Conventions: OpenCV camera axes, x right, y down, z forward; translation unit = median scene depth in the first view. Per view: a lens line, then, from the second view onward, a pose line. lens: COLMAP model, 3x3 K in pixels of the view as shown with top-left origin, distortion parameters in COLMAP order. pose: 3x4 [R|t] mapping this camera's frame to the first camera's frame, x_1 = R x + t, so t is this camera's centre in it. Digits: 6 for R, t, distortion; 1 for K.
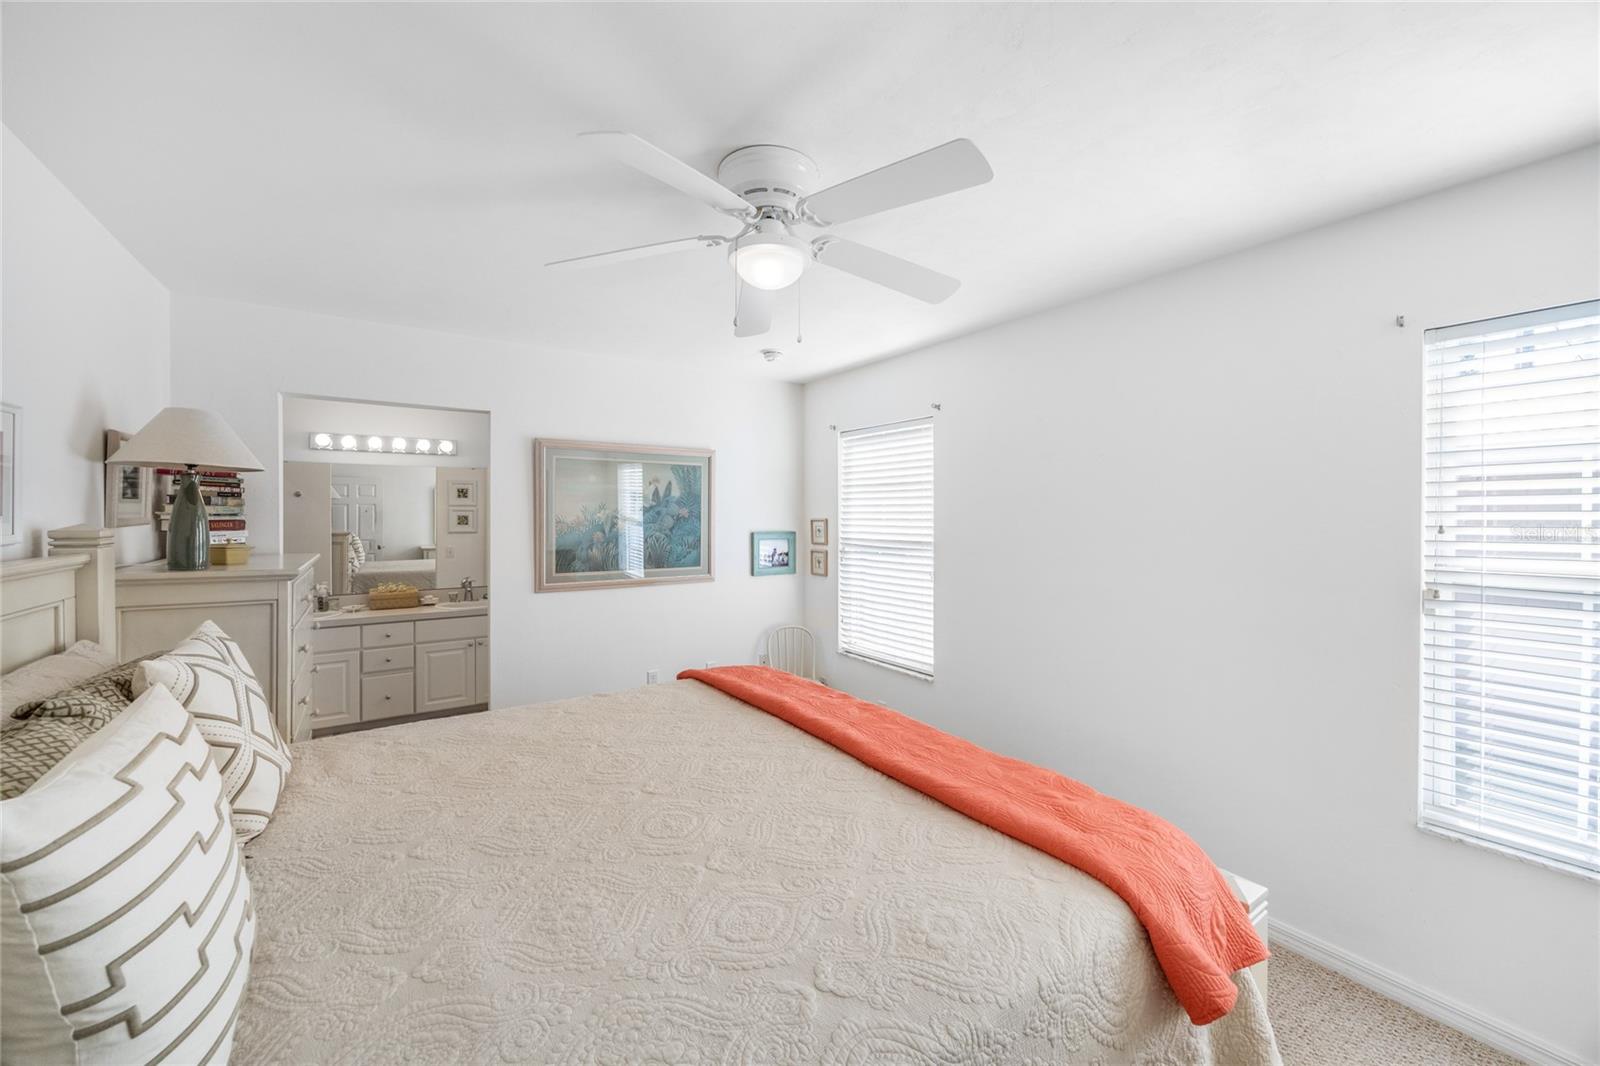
lens RADIAL K [[609.0, 0, 805.7], [0, 609.0, 521.6], [0, 0, 1]] dist [-0.000668, 0.000562]
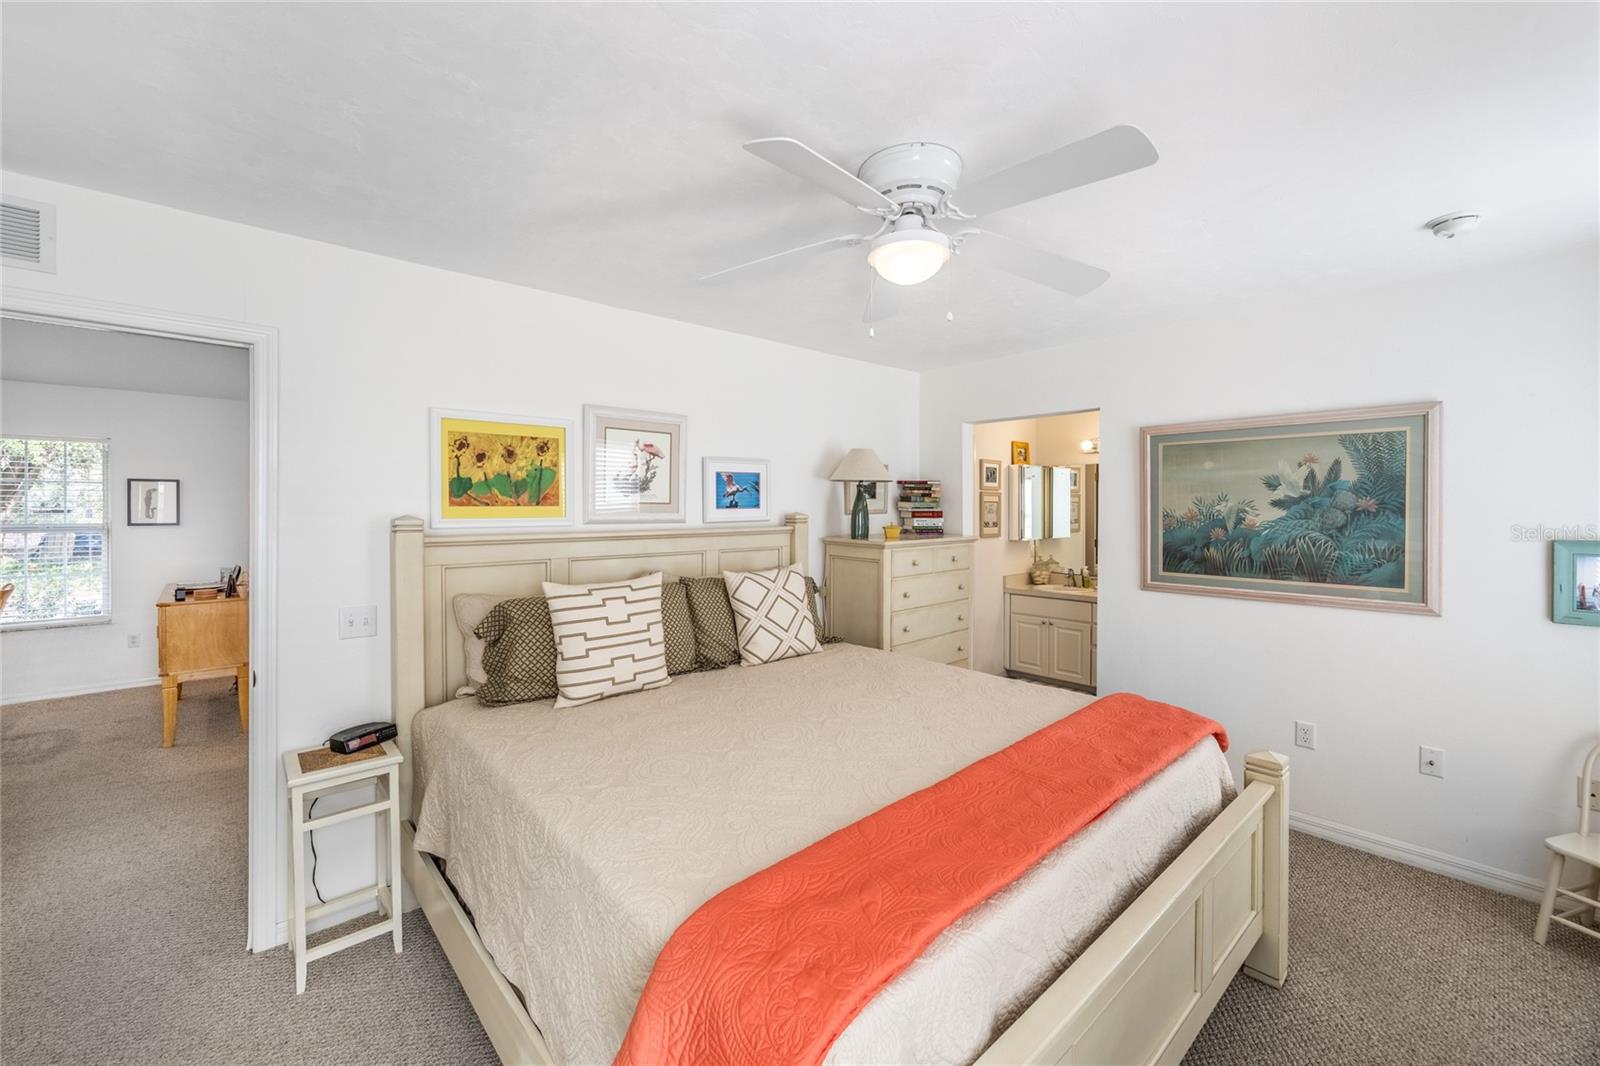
lens RADIAL K [[654.8, 0, 818.3], [0, 654.8, 513.2], [0, 0, 1]] dist [-0.002886, -0.000295]
pose [[0.131642, 0.005808, -0.991280, 0.446483], [-0.011936, 0.999920, 0.004273, -0.000888], [0.991225, 0.011269, 0.131701, 0.320171]]
